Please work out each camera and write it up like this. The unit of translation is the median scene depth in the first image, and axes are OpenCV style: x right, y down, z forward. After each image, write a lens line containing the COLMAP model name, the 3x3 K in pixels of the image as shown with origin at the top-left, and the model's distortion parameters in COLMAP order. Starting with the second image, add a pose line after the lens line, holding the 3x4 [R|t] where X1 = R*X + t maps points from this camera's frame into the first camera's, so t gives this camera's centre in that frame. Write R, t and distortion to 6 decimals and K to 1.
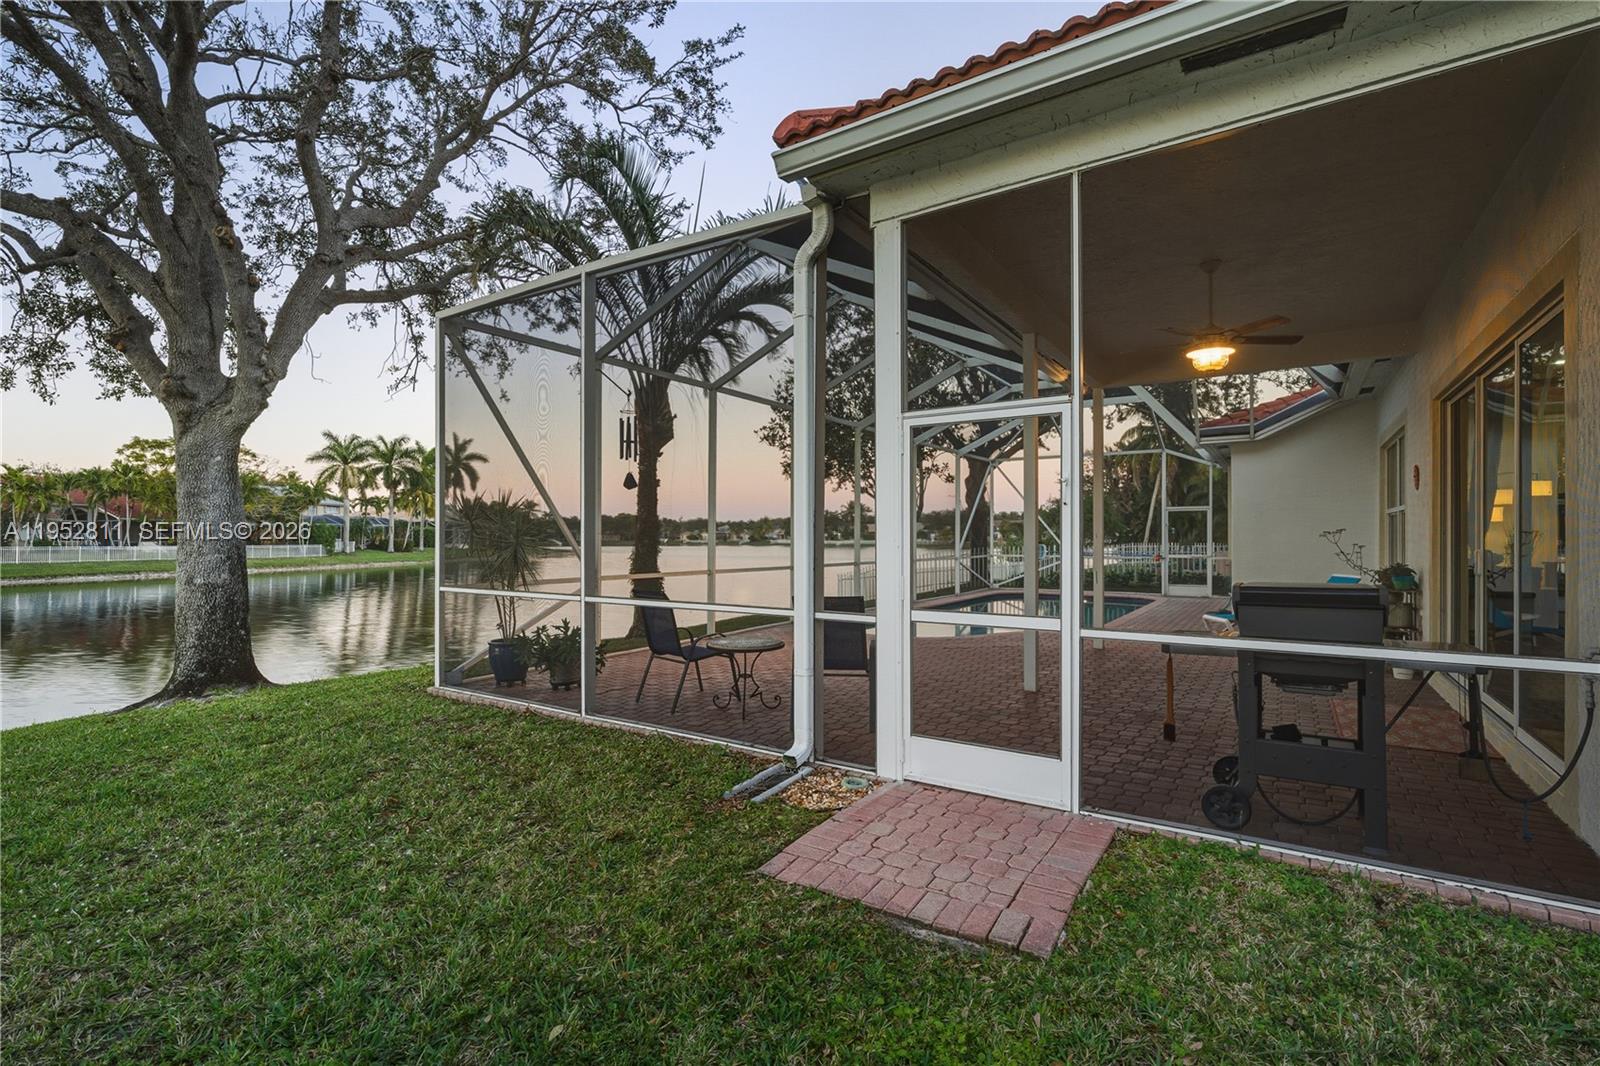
lens RADIAL K [[734.9, 0, 795.4], [0, 734.9, 534.6], [0, 0, 1]] dist [-0.002794, -0.000594]
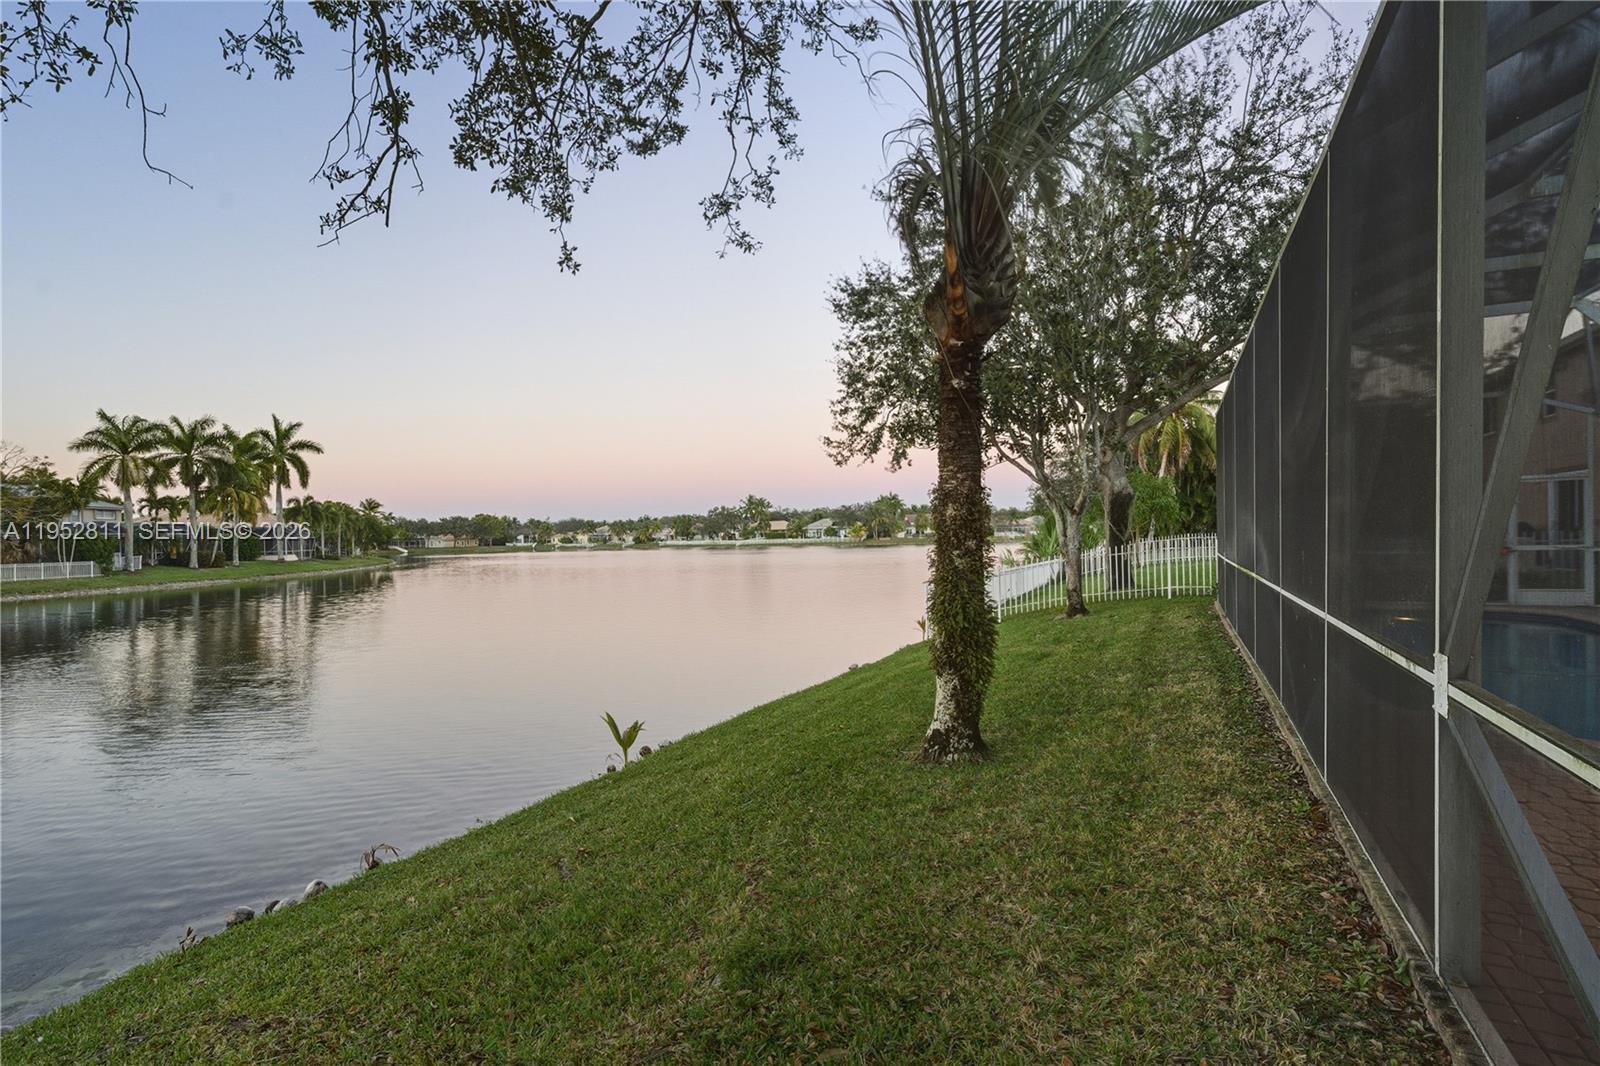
lens RADIAL K [[803.7, 0, 795.1], [0, 803.7, 539.0], [0, 0, 1]] dist [0.001624, 0.002603]
pose [[0.988615, -0.021888, 0.148868, -0.052165], [0.020905, 0.999748, 0.008164, -0.000501], [-0.149009, -0.004959, 0.988823, 0.070810]]
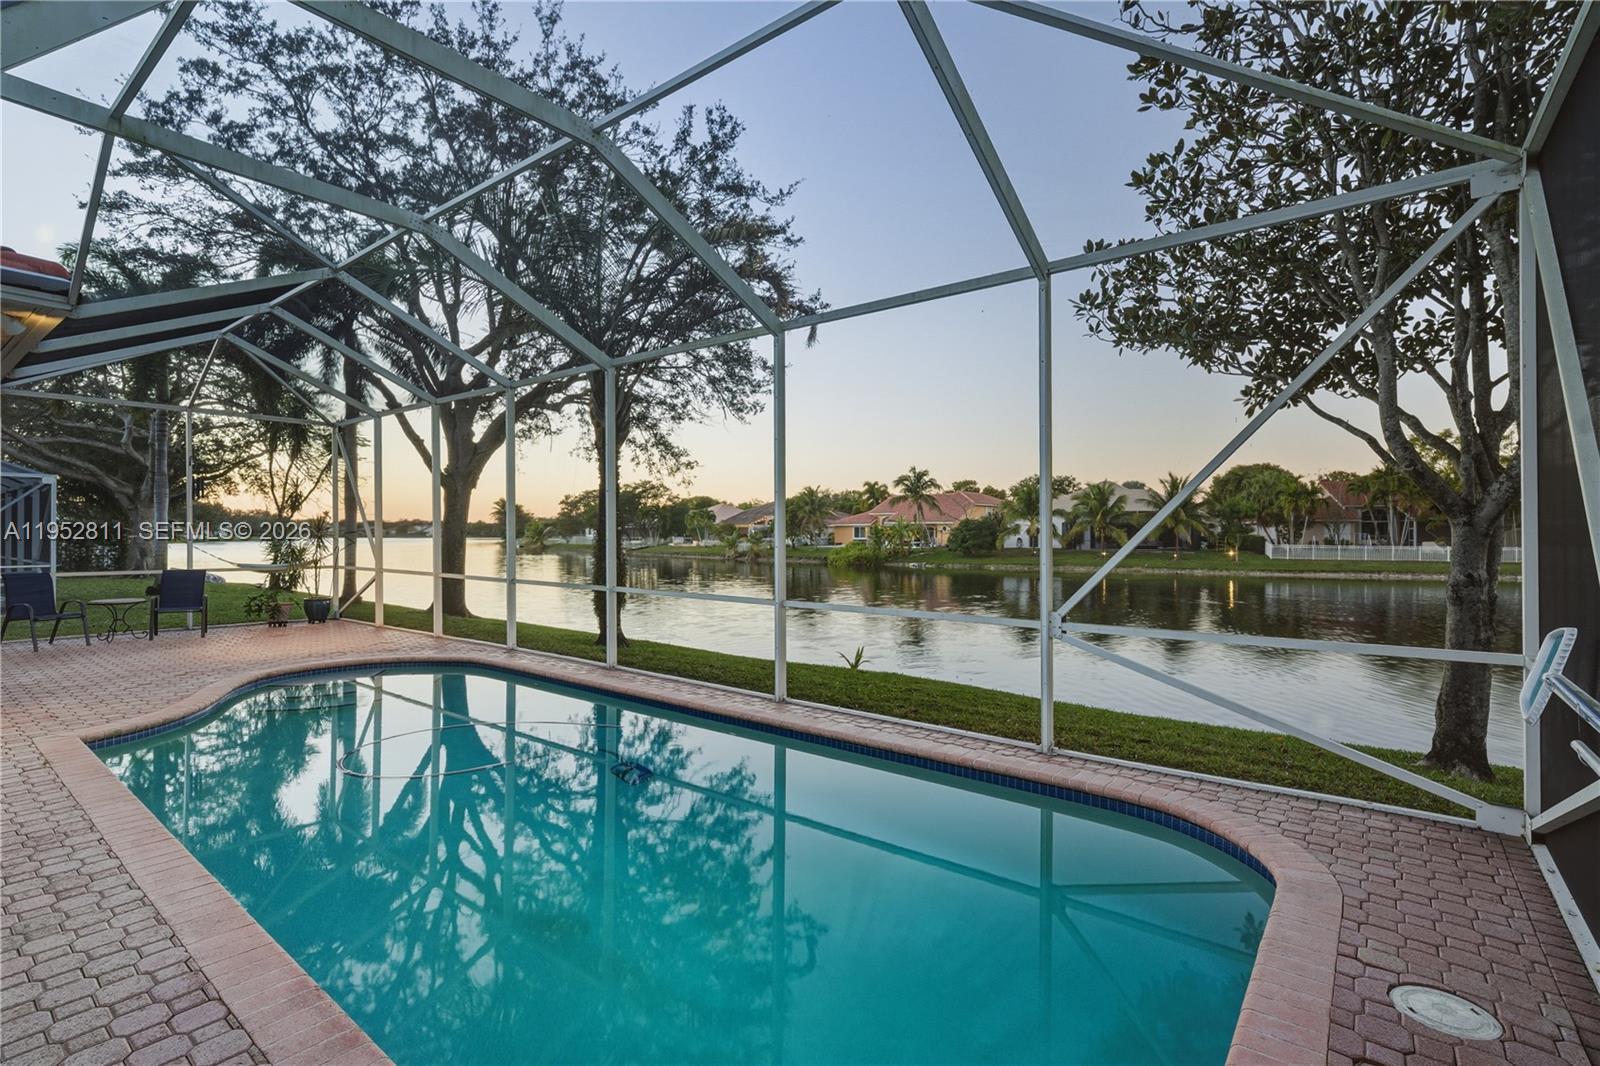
lens RADIAL K [[734.9, 0, 787.3], [0, 734.9, 535.2], [0, 0, 1]] dist [-0.002794, -0.000594]
pose [[-0.088744, -0.004666, -0.996044, 4.650844], [0.003932, 0.999980, -0.005035, 0.069986], [0.996047, -0.004363, -0.088724, 6.966073]]
